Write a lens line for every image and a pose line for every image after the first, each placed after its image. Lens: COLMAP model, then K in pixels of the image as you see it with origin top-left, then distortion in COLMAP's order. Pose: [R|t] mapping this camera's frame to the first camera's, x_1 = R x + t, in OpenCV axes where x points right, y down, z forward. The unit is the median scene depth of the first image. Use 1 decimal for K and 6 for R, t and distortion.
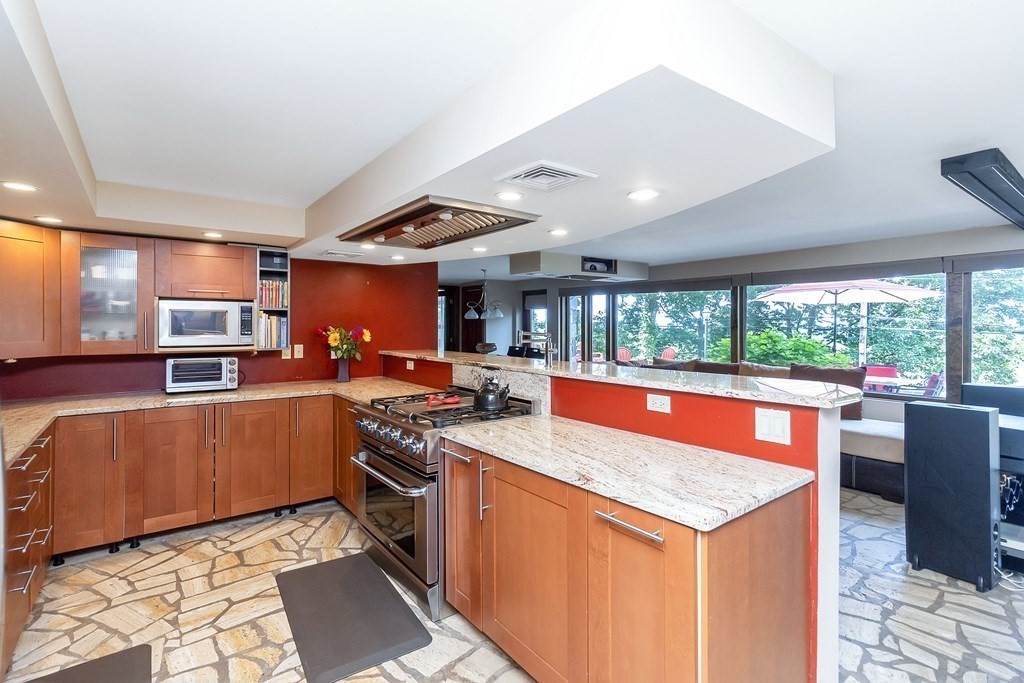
lens RADIAL K [[490.2, 0, 506.6], [0, 490.2, 326.1], [0, 0, 1]] dist [0.000684, 0.000072]
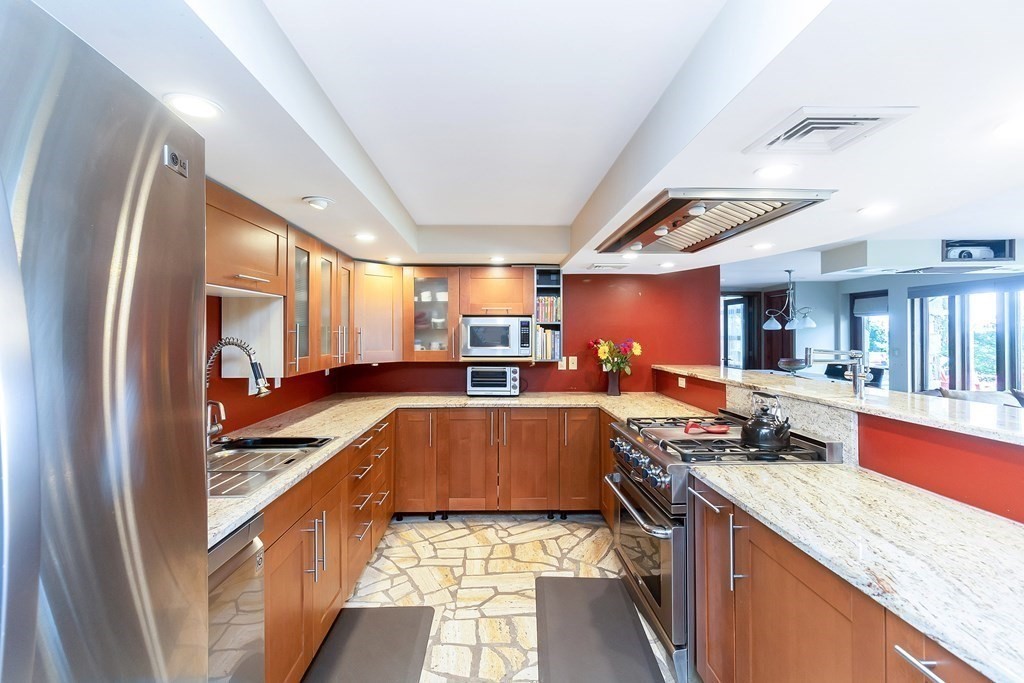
lens RADIAL K [[478.6, 0, 509.2], [0, 478.6, 333.2], [0, 0, 1]] dist [0.002113, -0.000161]
pose [[0.813921, -0.003957, -0.580963, 0.073591], [0.001170, 0.999986, -0.005172, -0.008812], [0.580975, 0.003529, 0.813914, 0.119272]]
